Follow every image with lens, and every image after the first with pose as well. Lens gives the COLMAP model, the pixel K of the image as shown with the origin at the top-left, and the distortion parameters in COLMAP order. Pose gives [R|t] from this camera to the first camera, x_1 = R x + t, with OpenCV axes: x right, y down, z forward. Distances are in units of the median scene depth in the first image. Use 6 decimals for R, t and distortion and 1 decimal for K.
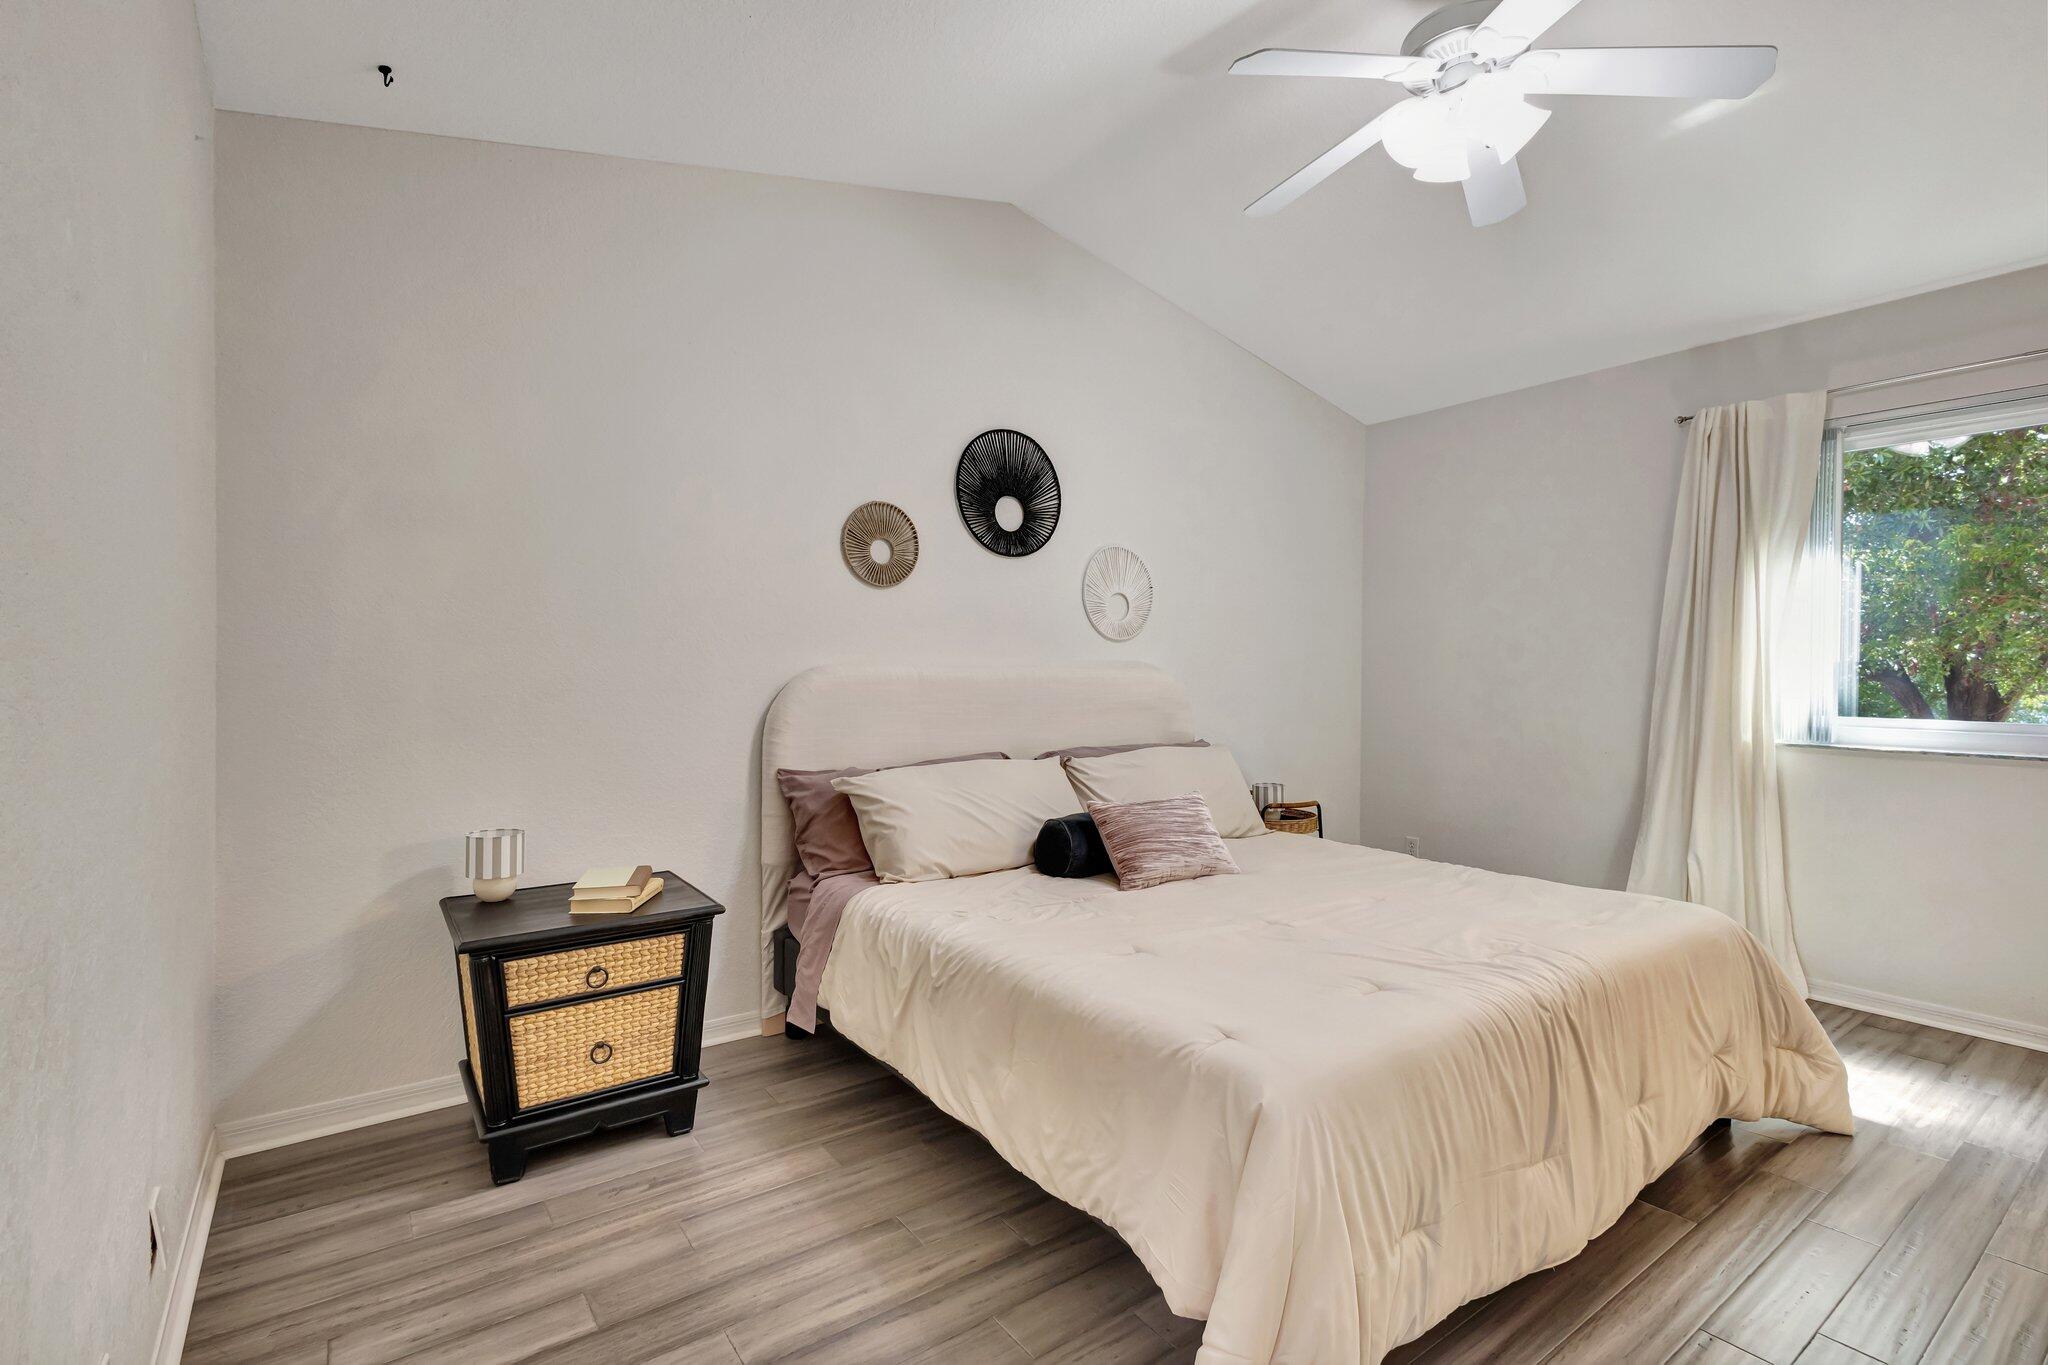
lens RADIAL K [[952.9, 0, 1028.6], [0, 952.9, 680.9], [0, 0, 1]] dist [0.020415, -0.009673]
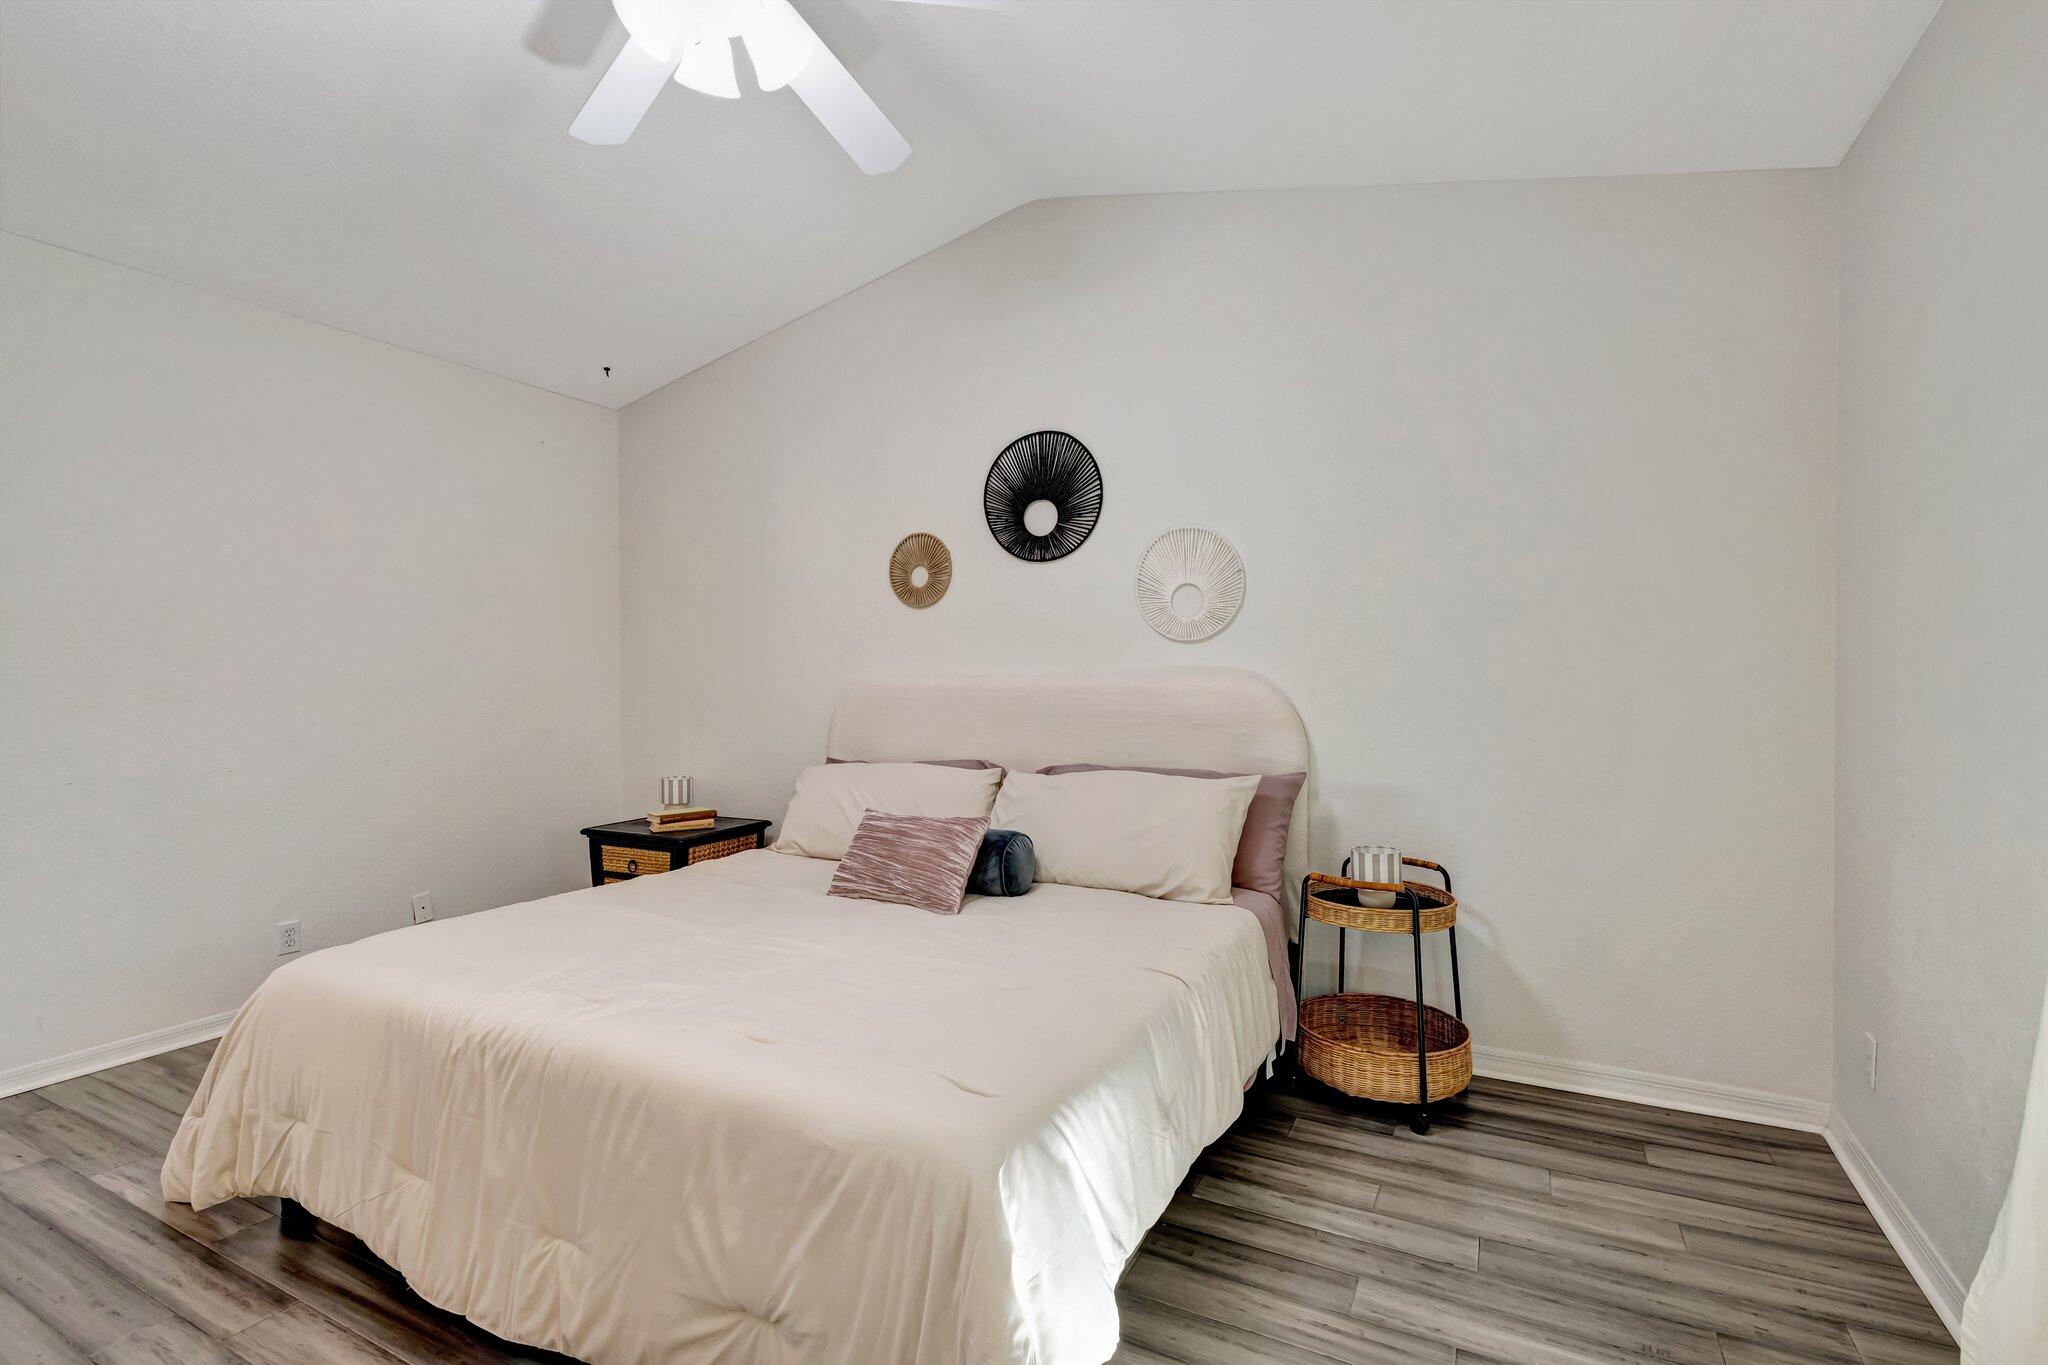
lens RADIAL K [[952.9, 0, 1028.6], [0, 952.9, 680.9], [0, 0, 1]] dist [0.020415, -0.009673]
pose [[0.430843, 0.002415, -0.902423, 0.881907], [0.002230, 0.999991, 0.003740, -0.012967], [0.902424, -0.003624, 0.430834, 0.588730]]
